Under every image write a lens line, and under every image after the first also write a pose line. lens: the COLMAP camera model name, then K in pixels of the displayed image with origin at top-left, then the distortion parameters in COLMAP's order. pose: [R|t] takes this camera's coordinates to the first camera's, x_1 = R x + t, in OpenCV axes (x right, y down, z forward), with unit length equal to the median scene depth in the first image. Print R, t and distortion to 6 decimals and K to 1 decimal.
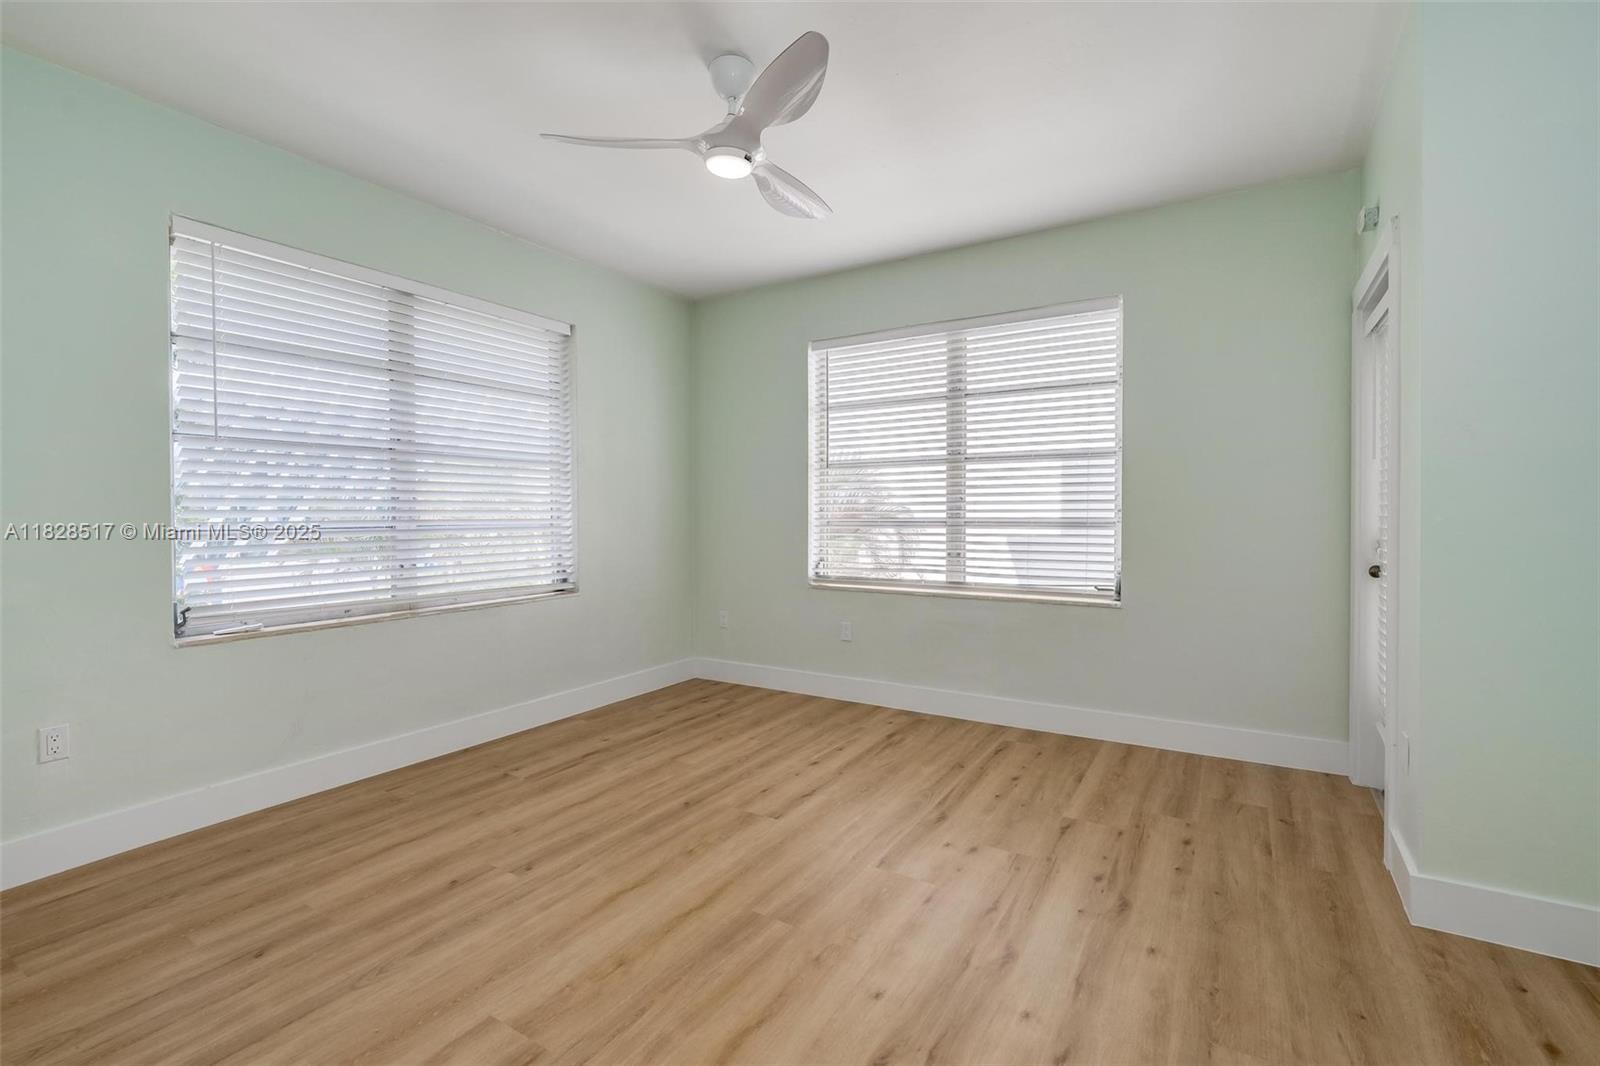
lens RADIAL K [[703.3, 0, 805.7], [0, 703.3, 522.2], [0, 0, 1]] dist [-0.003342, 0.001645]
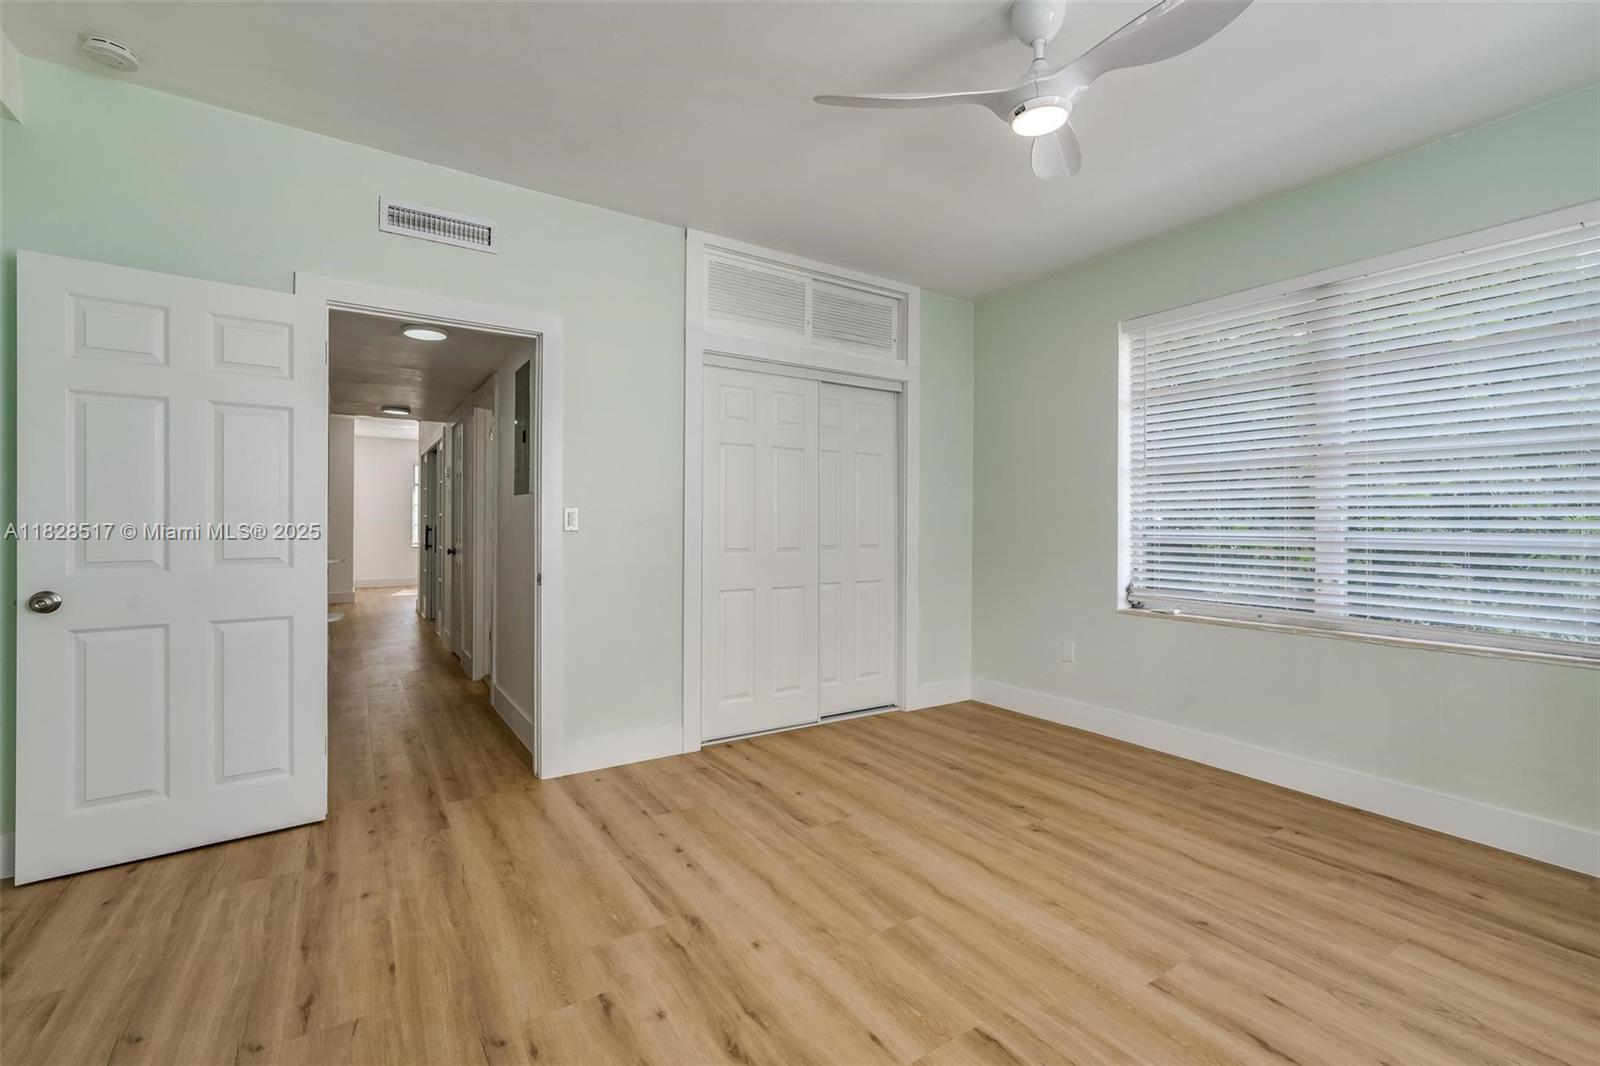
lens RADIAL K [[700.6, 0, 806.1], [0, 700.6, 526.9], [0, 0, 1]] dist [-0.009893, 0.005595]
pose [[-0.425709, 0.006758, -0.904835, 0.597861], [-0.015221, 0.999777, 0.014628, -0.012941], [0.904732, 0.020000, -0.425511, 0.845602]]
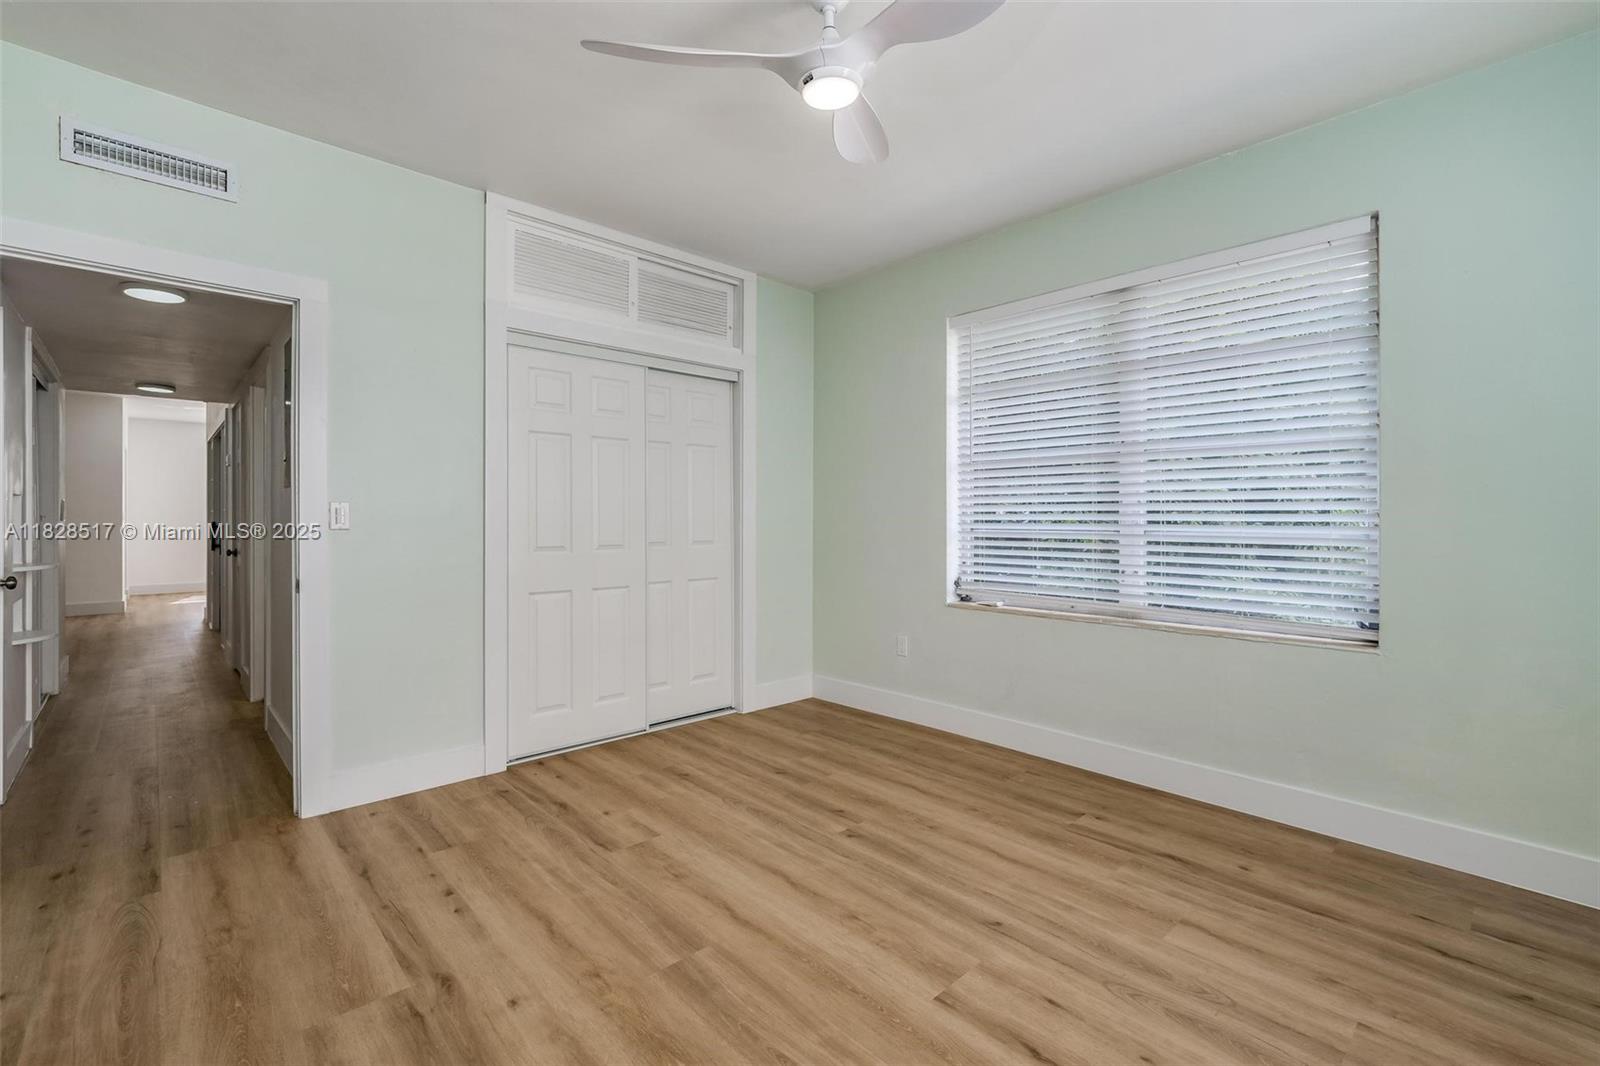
lens RADIAL K [[703.3, 0, 805.7], [0, 703.3, 522.2], [0, 0, 1]] dist [-0.003342, 0.001645]
pose [[-0.264503, 0.010456, -0.964328, 0.519655], [-0.012760, 0.999816, 0.014340, -0.016092], [0.964300, 0.016098, -0.264321, 0.906485]]
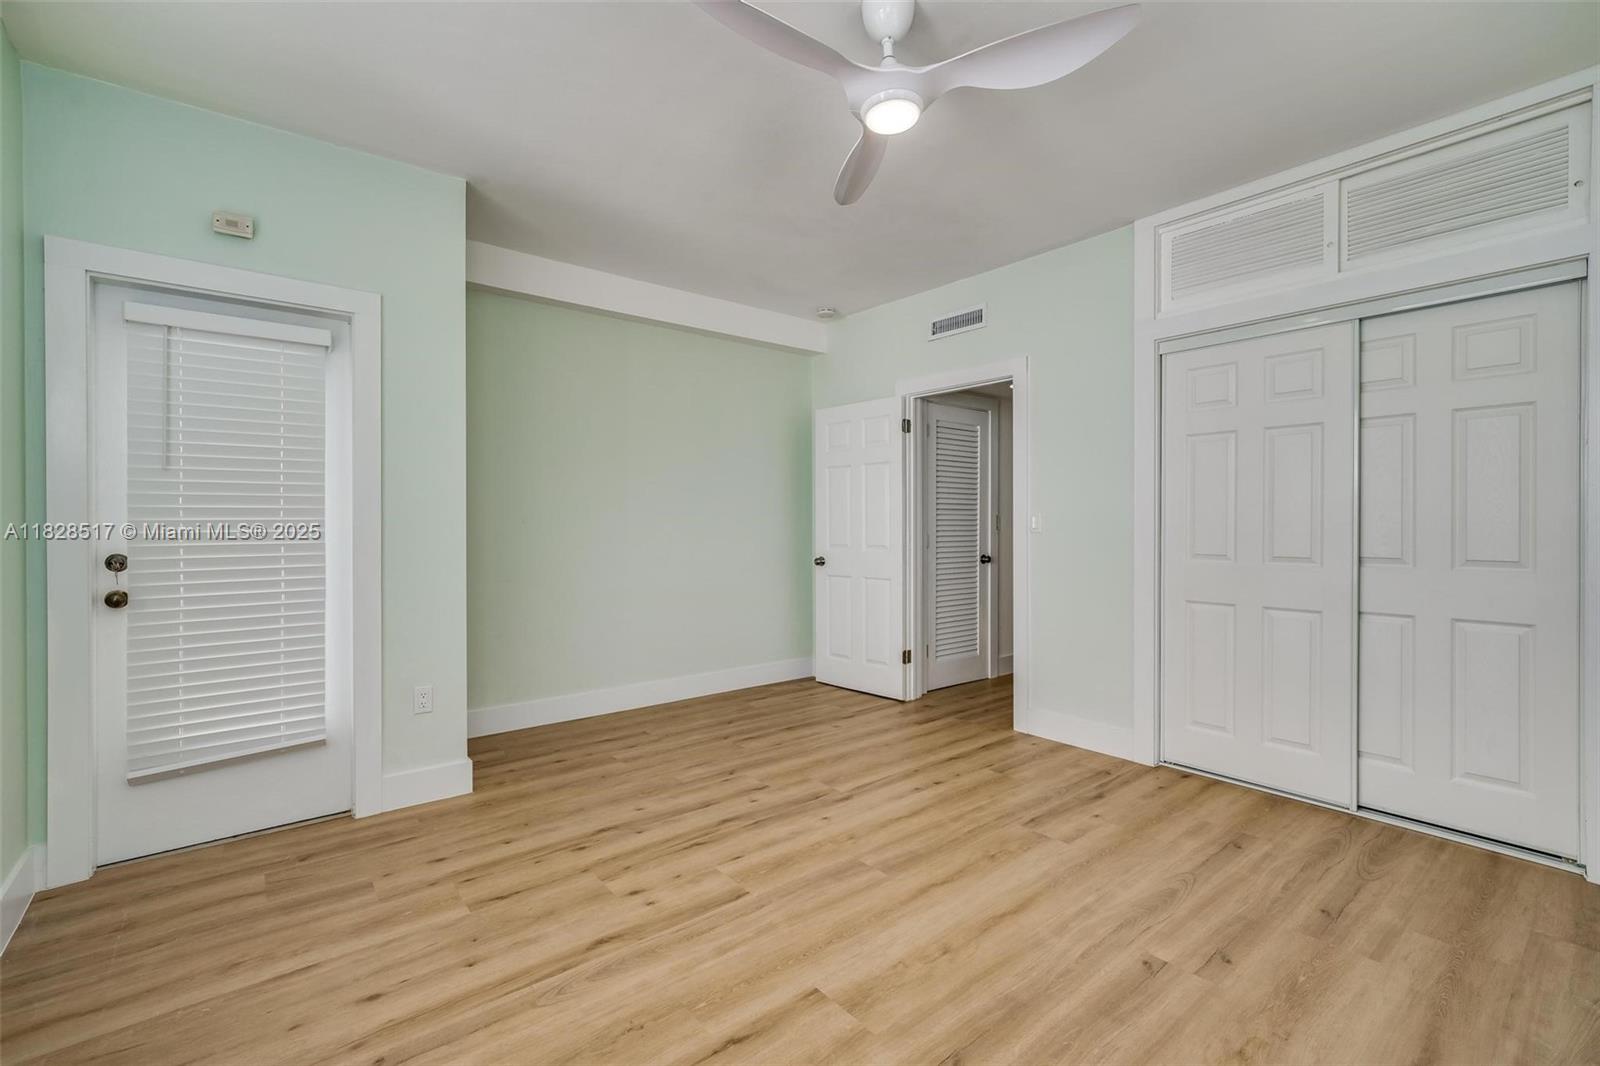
lens RADIAL K [[697.1, 0, 803.9], [0, 697.1, 527.2], [0, 0, 1]] dist [-0.003092, -0.000030]
pose [[-0.944669, 0.004626, 0.327991, -0.213095], [0.010280, 0.999827, 0.015508, -0.018731], [-0.327863, 0.018022, -0.944553, 1.395300]]
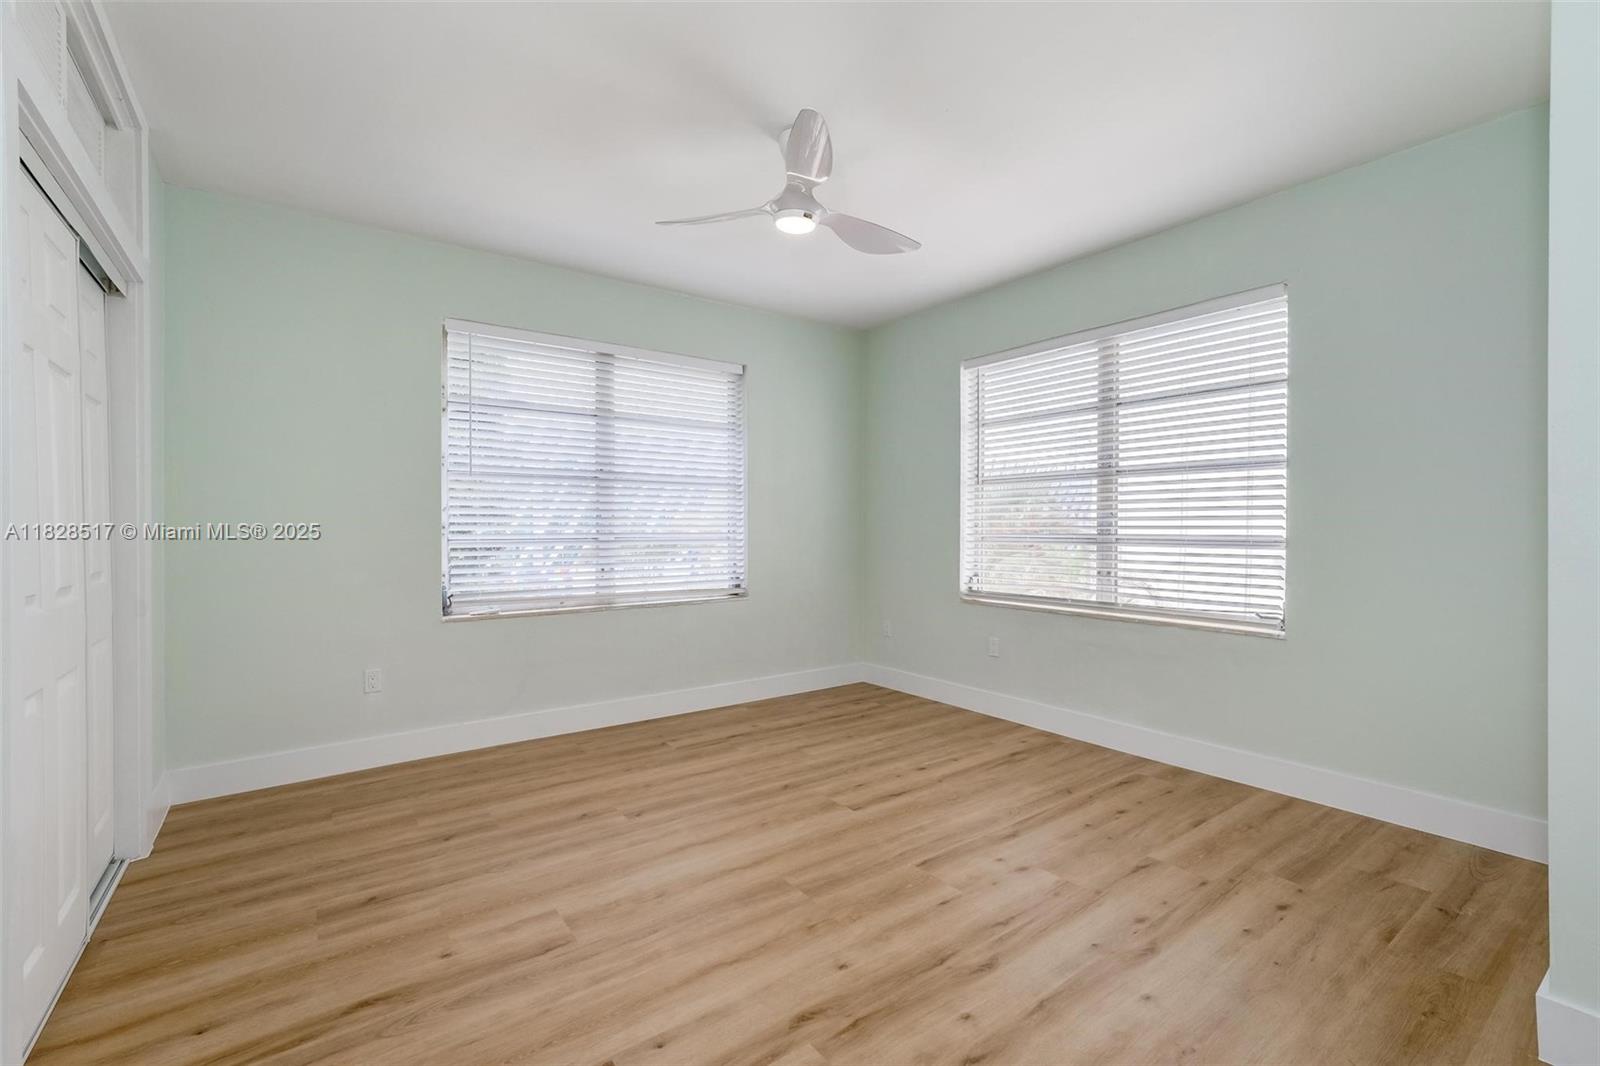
lens RADIAL K [[692.4, 0, 806.0], [0, 692.4, 530.9], [0, 0, 1]] dist [-0.000435, 0.000991]
pose [[0.928168, 0.005650, -0.372120, 0.247511], [-0.008142, 0.999954, -0.005127, -0.003780], [0.372073, 0.007789, 0.928171, -0.021756]]
